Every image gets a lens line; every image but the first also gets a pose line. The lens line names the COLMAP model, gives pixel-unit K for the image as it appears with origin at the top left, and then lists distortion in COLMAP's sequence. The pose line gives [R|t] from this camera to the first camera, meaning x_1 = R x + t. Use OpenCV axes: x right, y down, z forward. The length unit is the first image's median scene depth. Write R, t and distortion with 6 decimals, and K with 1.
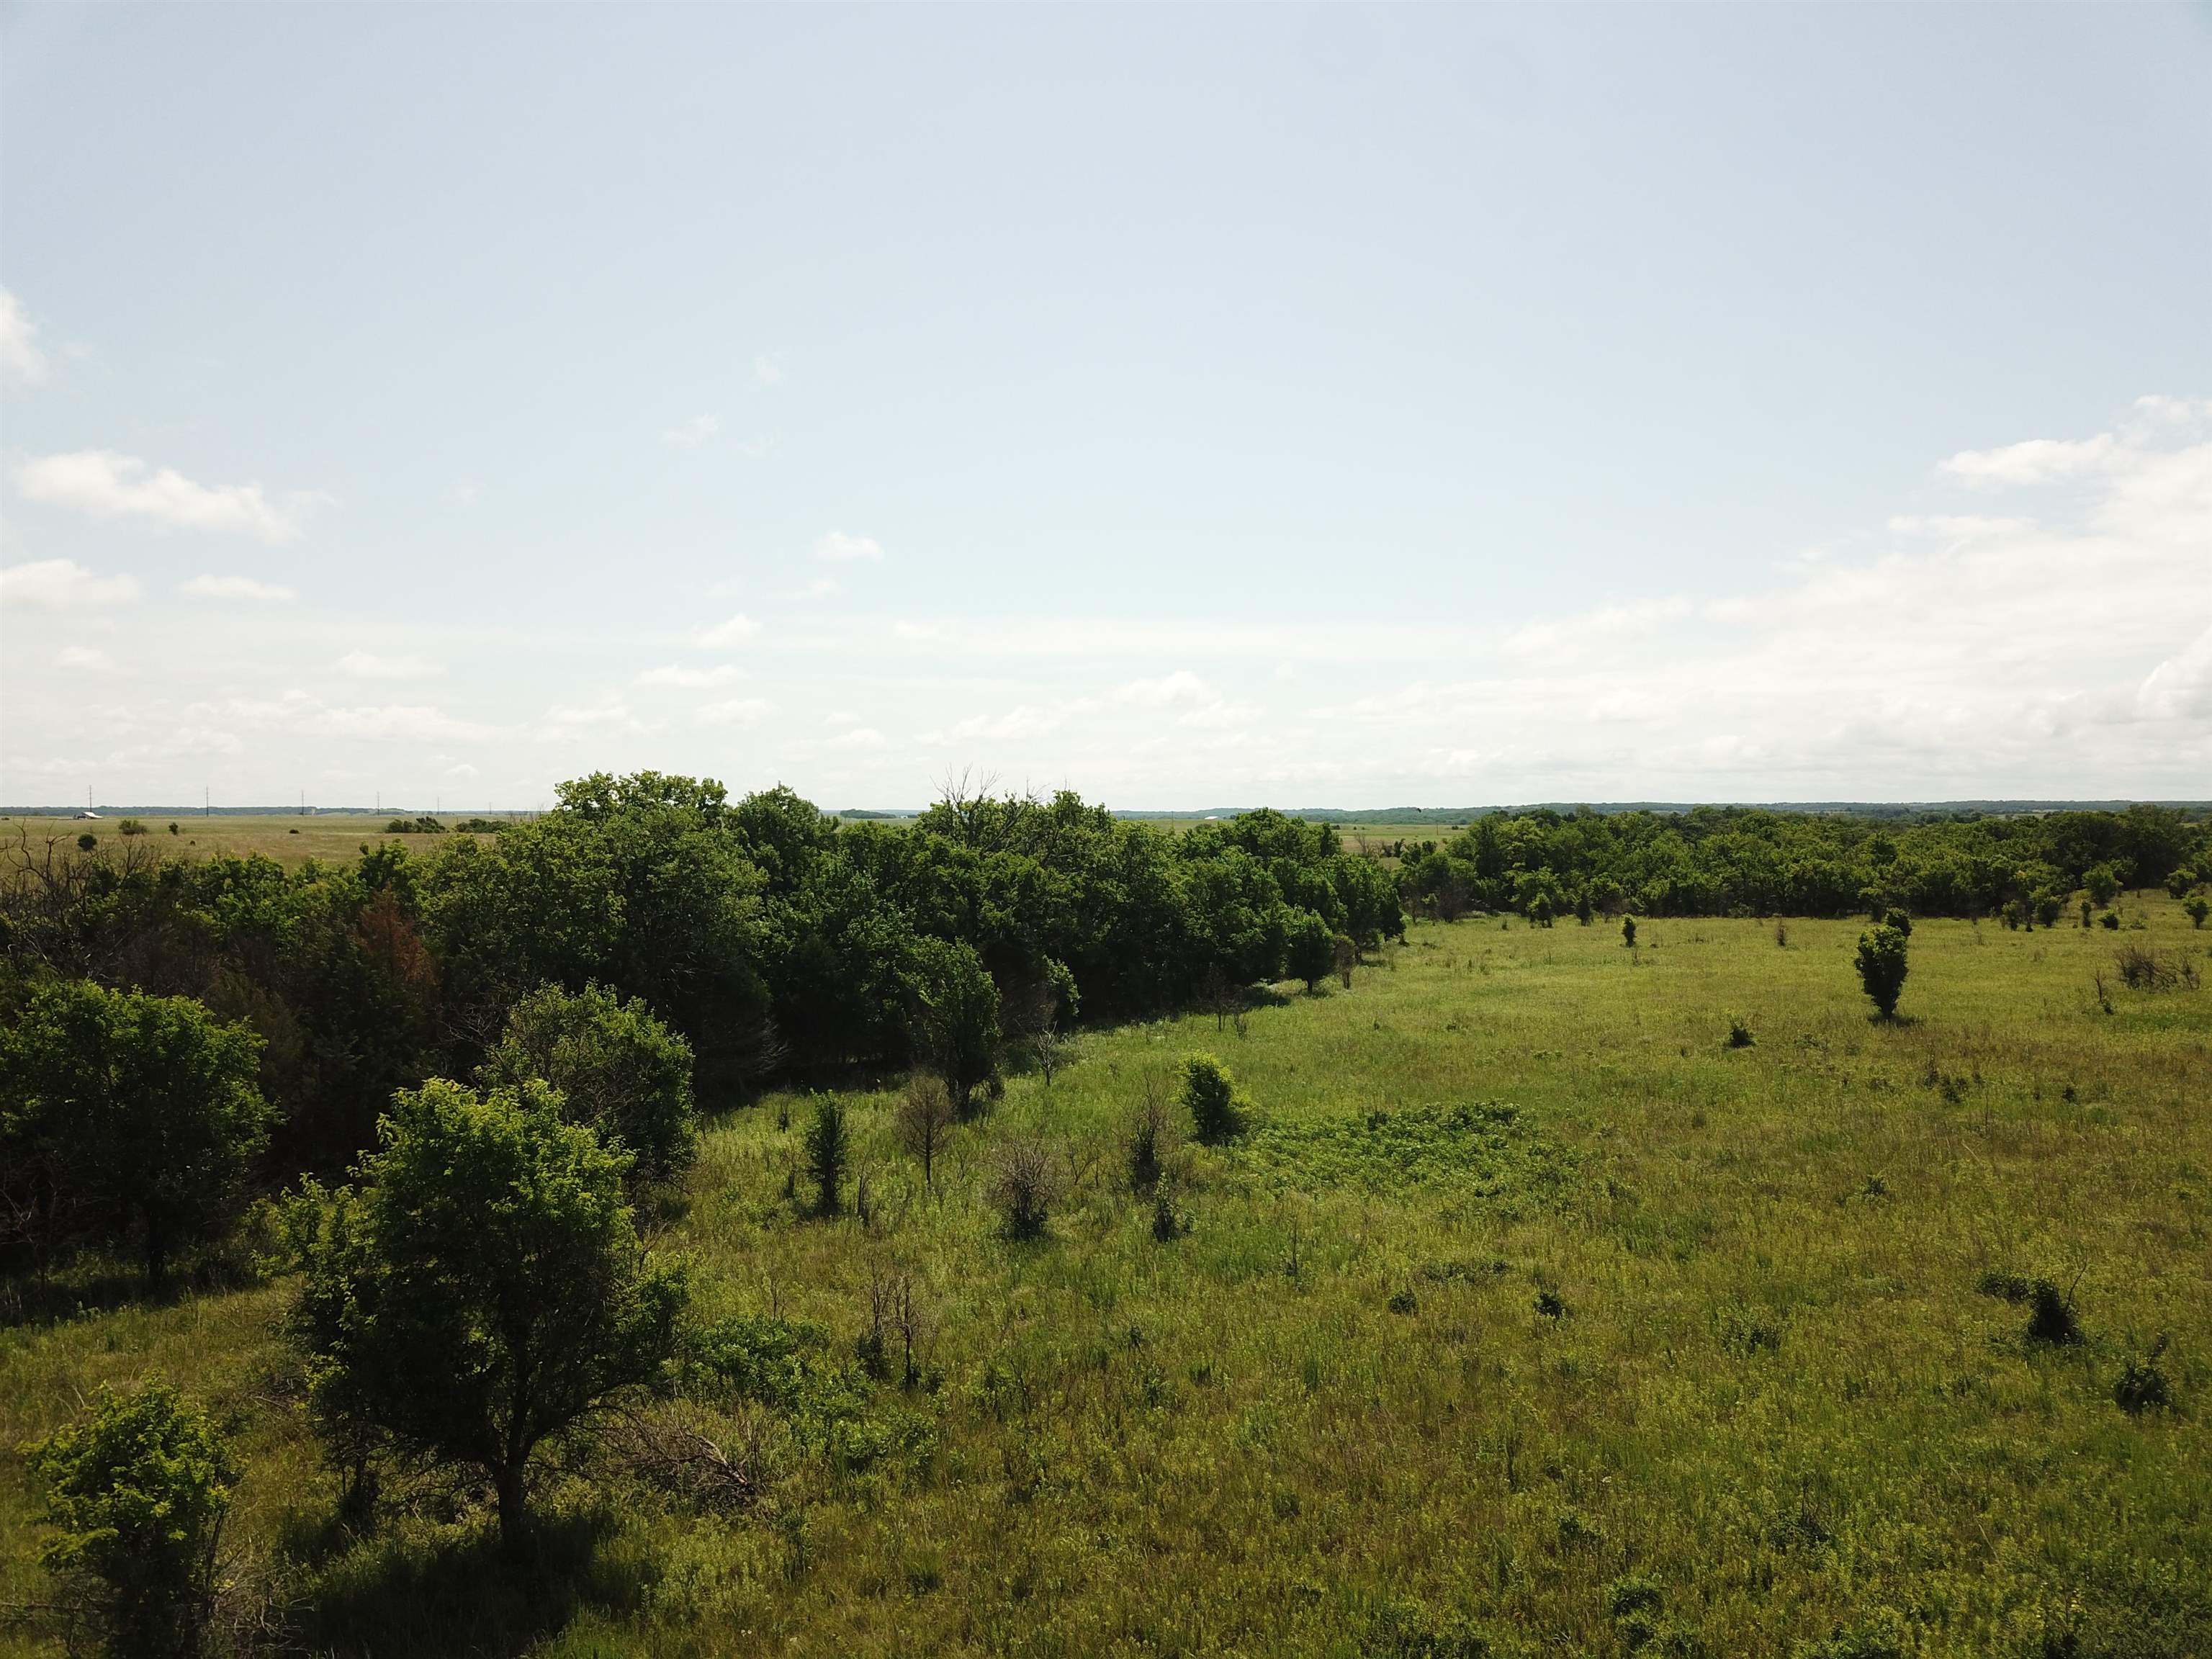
lens RADIAL K [[1701.4, 0, 1092.9], [0, 1701.4, 830.5], [0, 0, 1]] dist [0.011737, -0.007119]
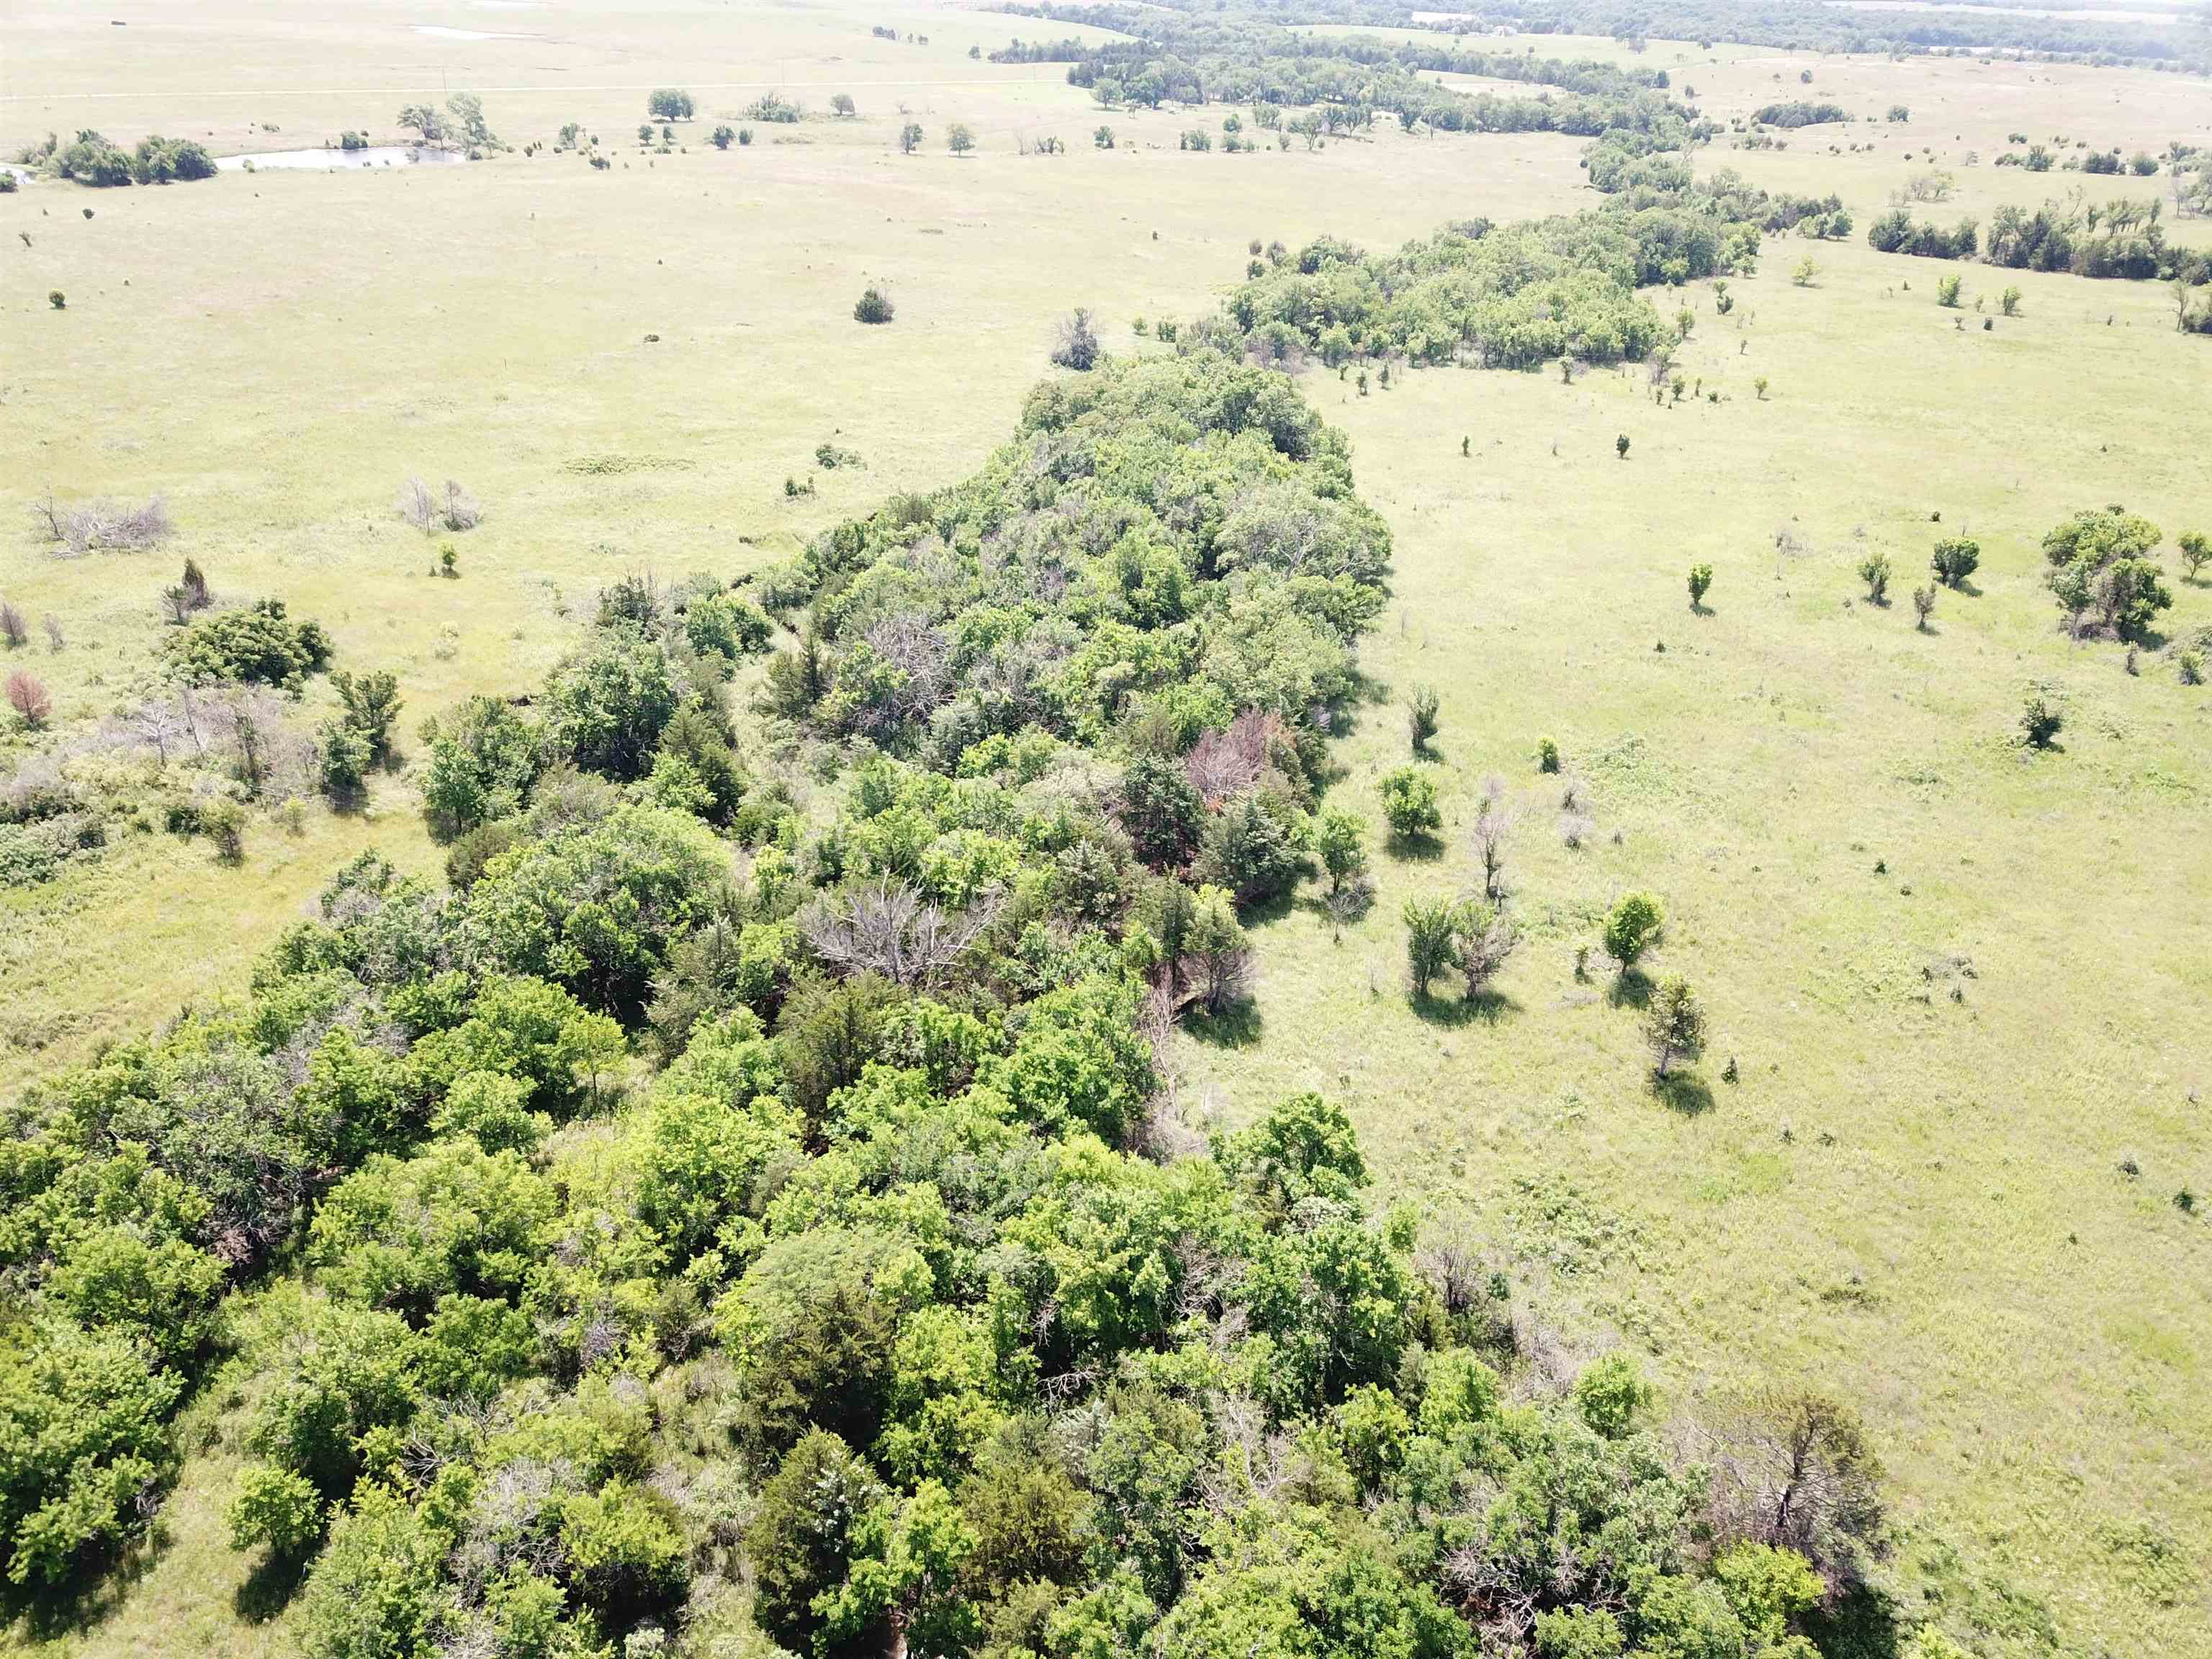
lens RADIAL K [[1701.4, 0, 1100.2], [0, 1701.4, 837.3], [0, 0, 1]] dist [0.011737, -0.007119]
pose [[0.953636, -0.107260, 0.281201, -0.356508], [-0.034902, 0.888621, 0.457313, -0.239218], [-0.298932, -0.445924, 0.843677, -0.278501]]
